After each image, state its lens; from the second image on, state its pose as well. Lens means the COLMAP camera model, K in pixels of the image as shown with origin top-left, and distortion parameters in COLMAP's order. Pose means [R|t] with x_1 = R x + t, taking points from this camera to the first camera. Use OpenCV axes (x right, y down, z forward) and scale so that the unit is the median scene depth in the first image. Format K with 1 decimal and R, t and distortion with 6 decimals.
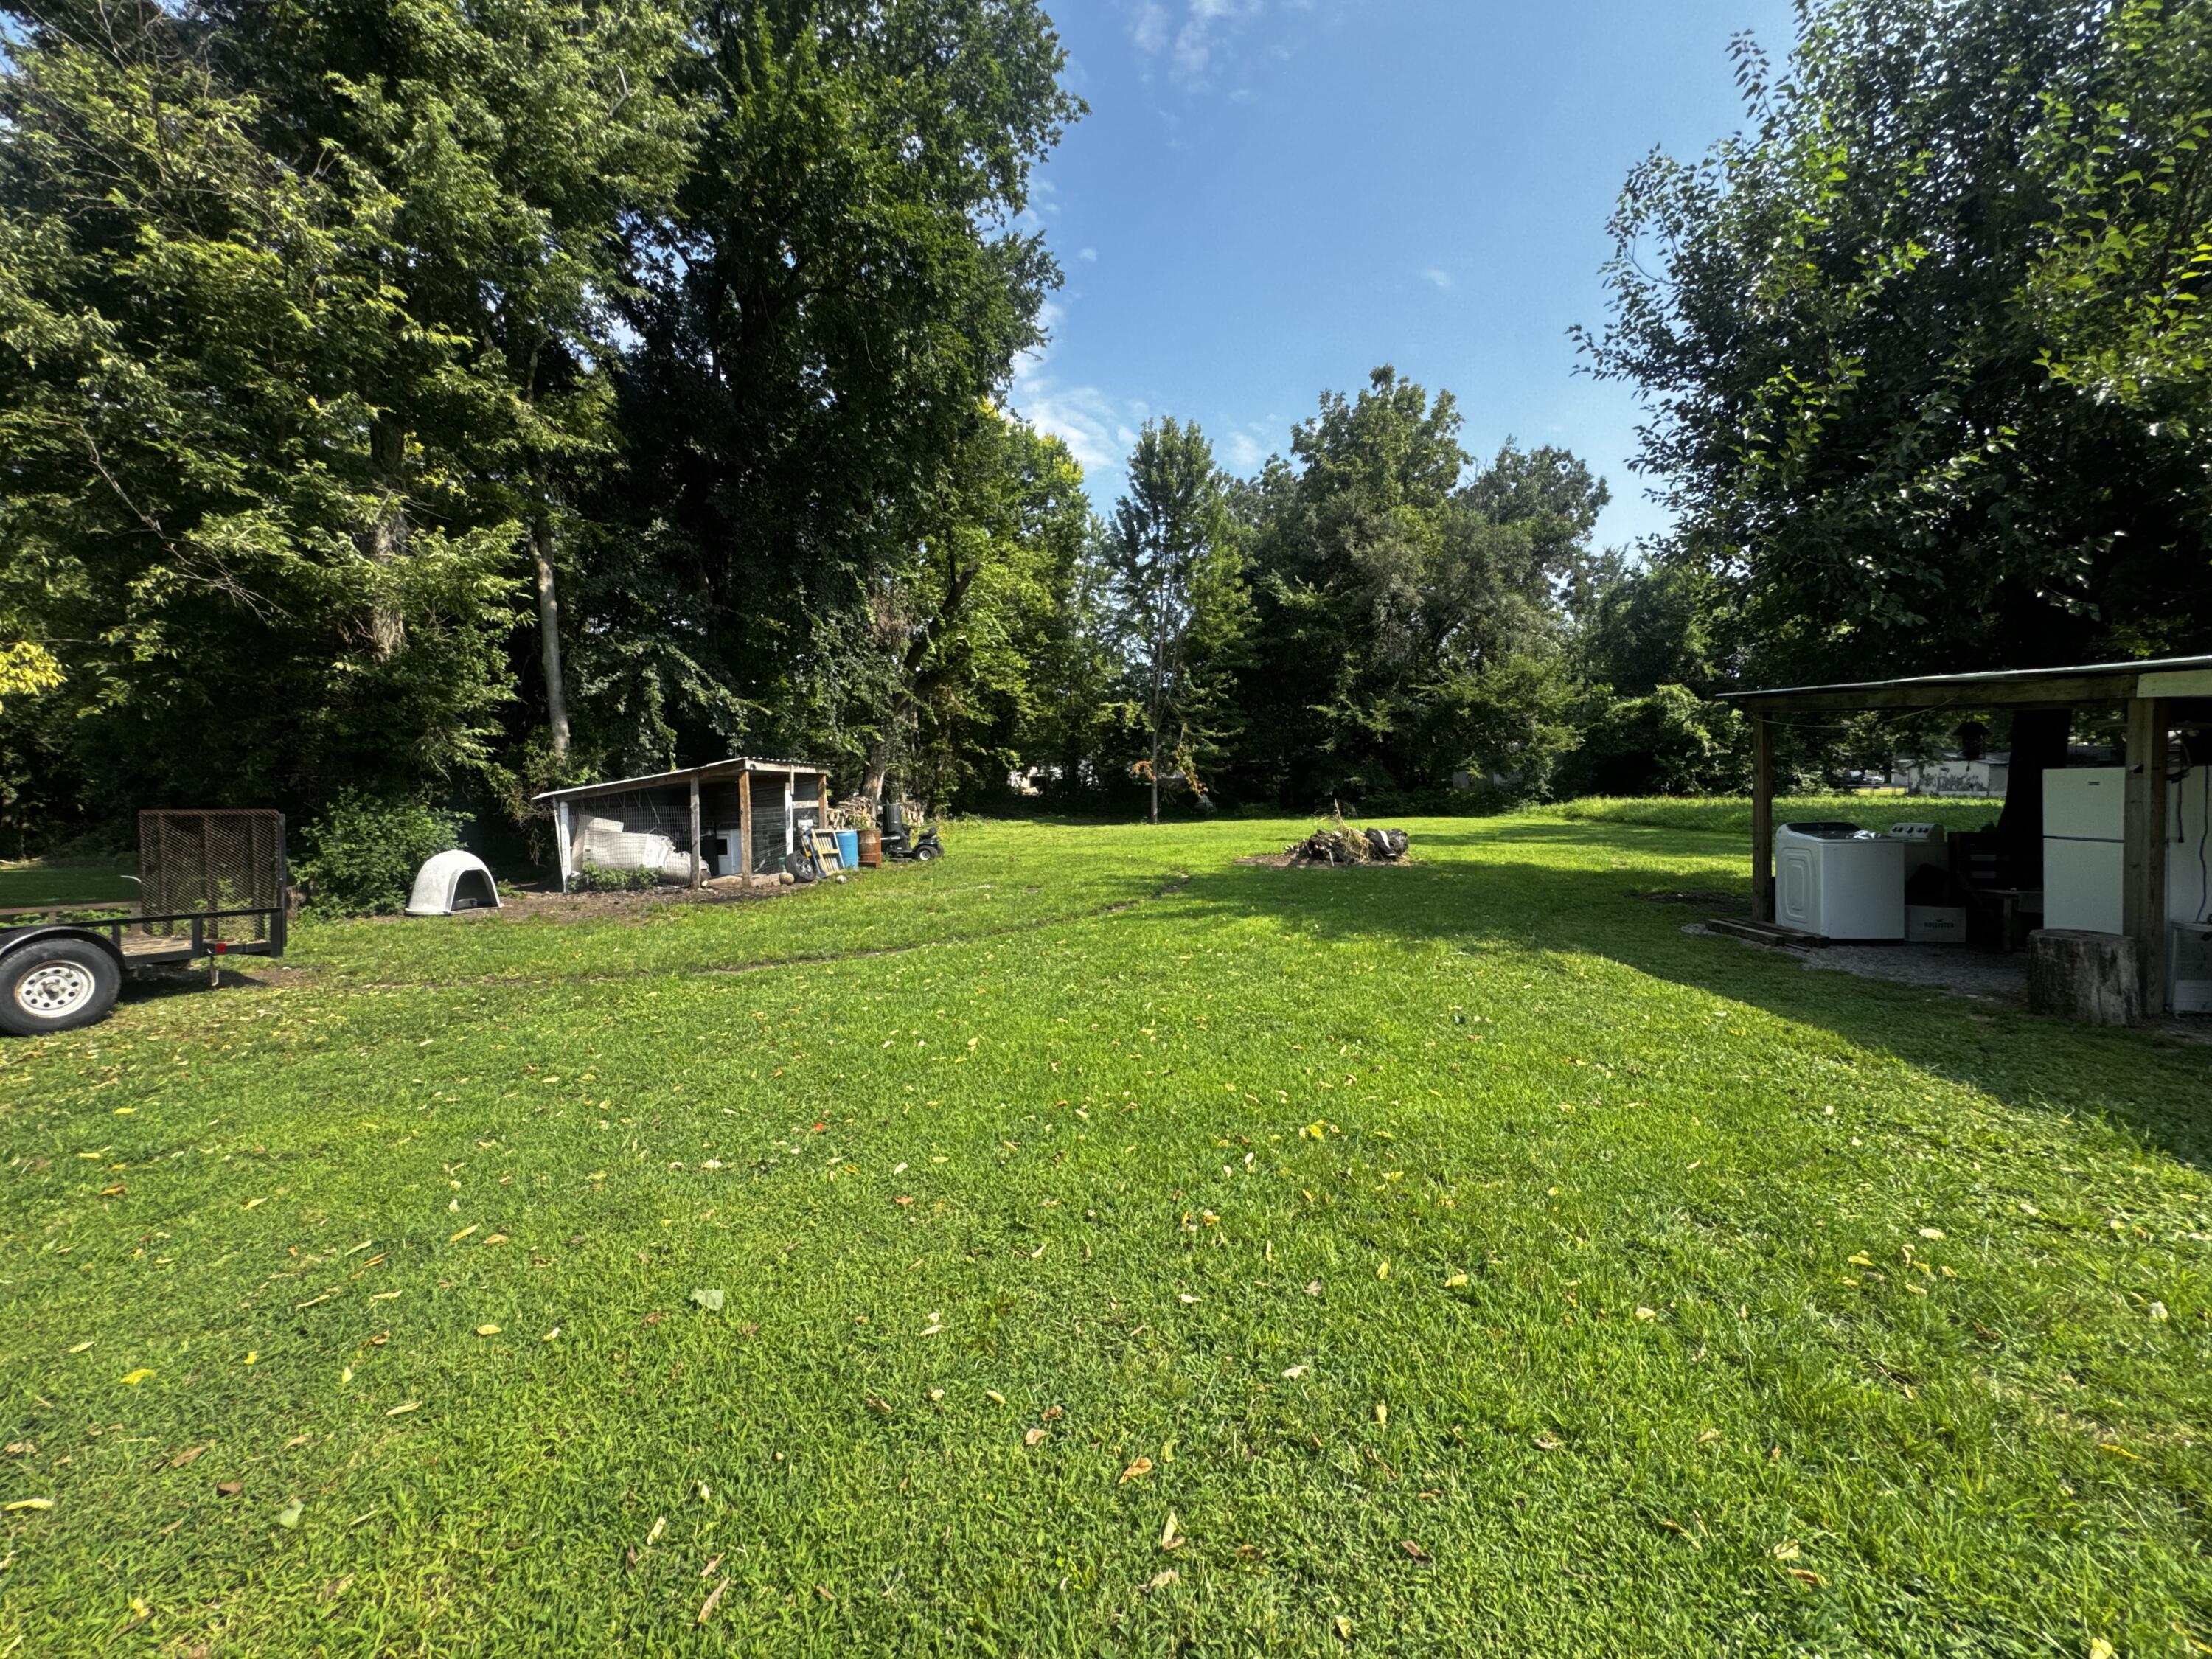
lens RADIAL K [[889.6, 0, 1098.3], [0, 889.6, 819.8], [0, 0, 1]] dist [0.007090, -0.000843]
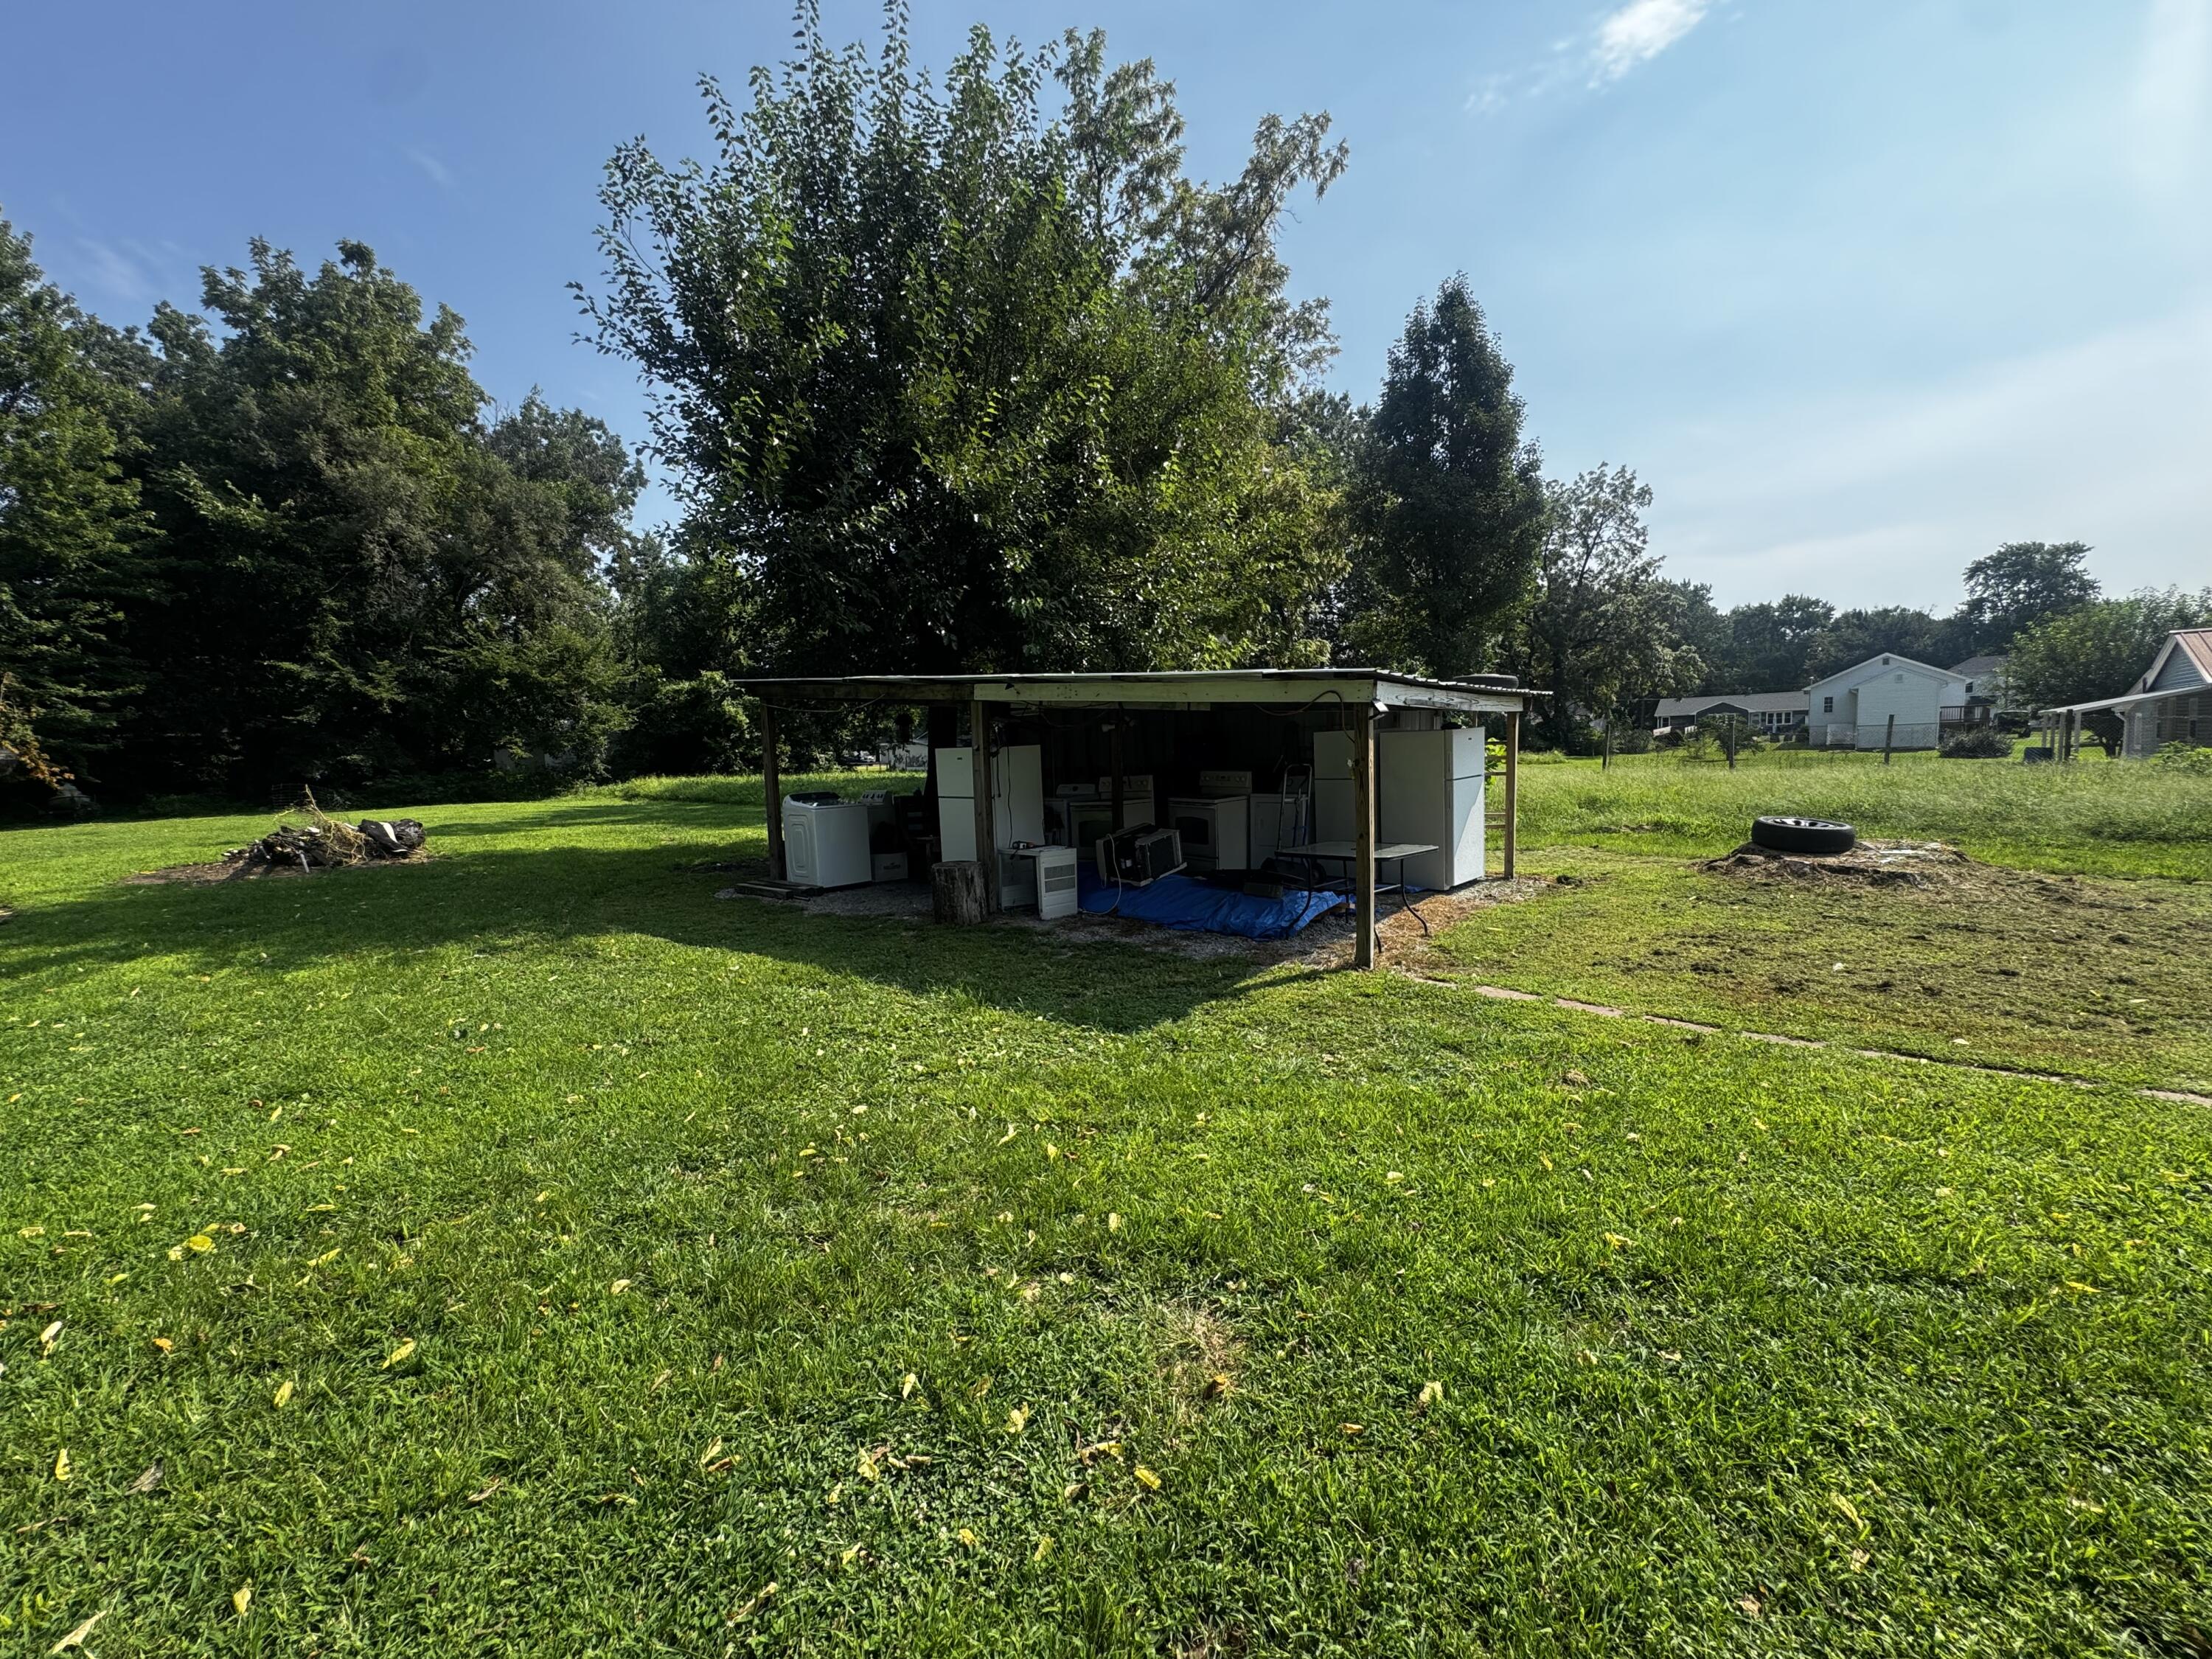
lens RADIAL K [[894.6, 0, 1099.1], [0, 894.6, 817.8], [0, 0, 1]] dist [0.002047, 0.000351]
pose [[0.573197, -0.057418, 0.817403, 0.033606], [0.042028, 0.998289, 0.040652, 0.003202], [-0.818339, 0.011052, 0.574630, -0.004646]]
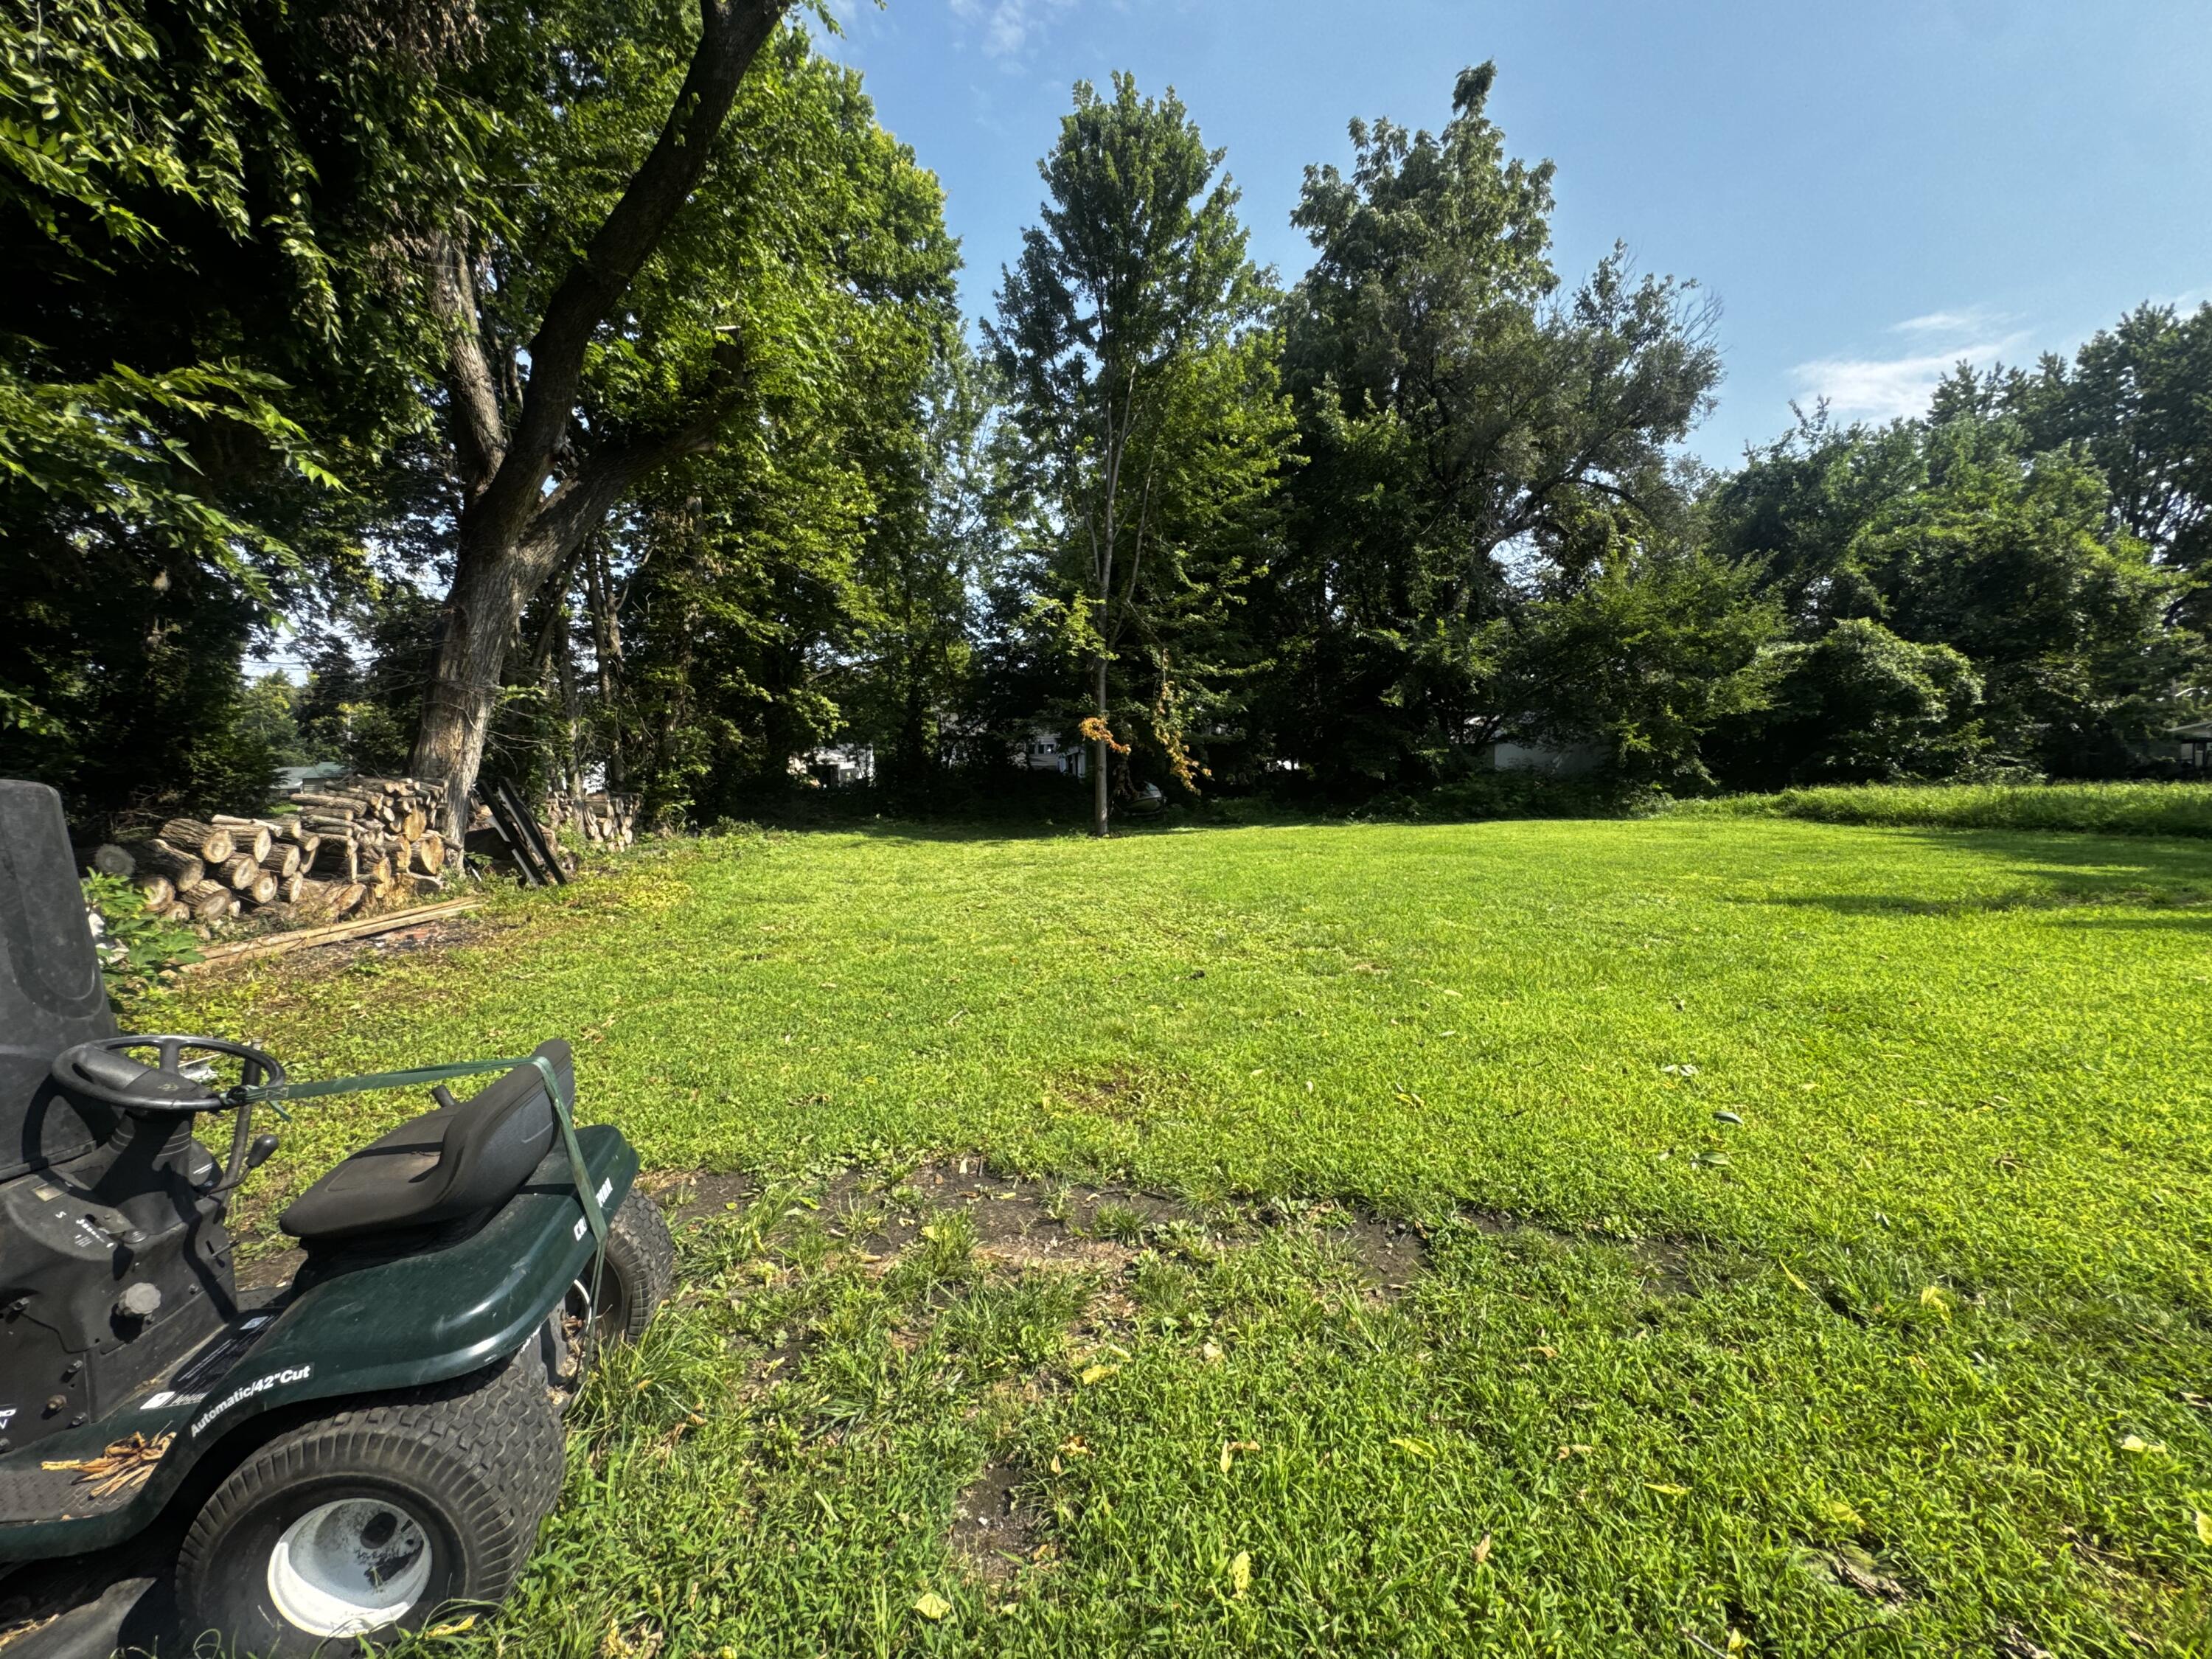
lens RADIAL K [[887.2, 0, 1106.0], [0, 887.2, 829.5], [0, 0, 1]] dist [0.000903, -0.000099]
pose [[0.964578, -0.013563, 0.263448, -0.198017], [0.009834, 0.999832, 0.015468, -0.020068], [-0.263613, -0.012329, 0.964550, 1.217384]]
